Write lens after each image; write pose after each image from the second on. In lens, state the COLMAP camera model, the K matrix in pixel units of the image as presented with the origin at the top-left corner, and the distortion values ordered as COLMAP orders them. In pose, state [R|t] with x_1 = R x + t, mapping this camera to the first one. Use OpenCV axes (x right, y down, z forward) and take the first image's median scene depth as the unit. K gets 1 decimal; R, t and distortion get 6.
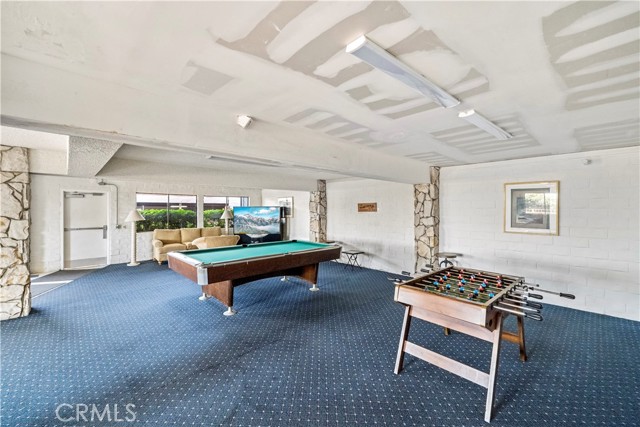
lens RADIAL K [[270.6, 0, 318.2], [0, 270.6, 211.1], [0, 0, 1]] dist [0.012313, 0.000199]
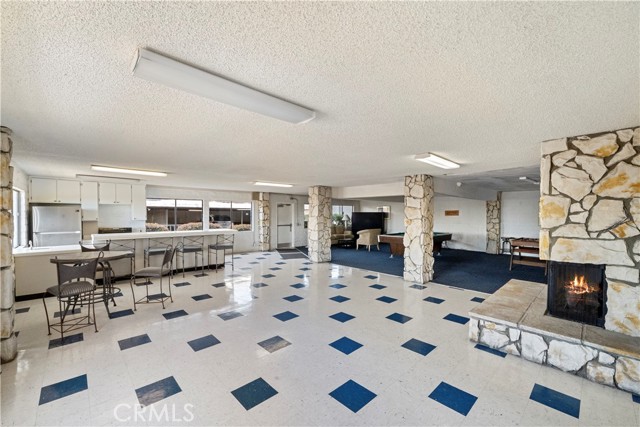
lens RADIAL K [[270.6, 0, 321.9], [0, 270.6, 214.8], [0, 0, 1]] dist [0.012313, 0.000199]
pose [[0.999997, 0.001834, 0.001694, -0.654438], [-0.001828, 0.999993, -0.003255, 0.004448], [-0.001700, 0.003252, 0.999993, -0.722088]]
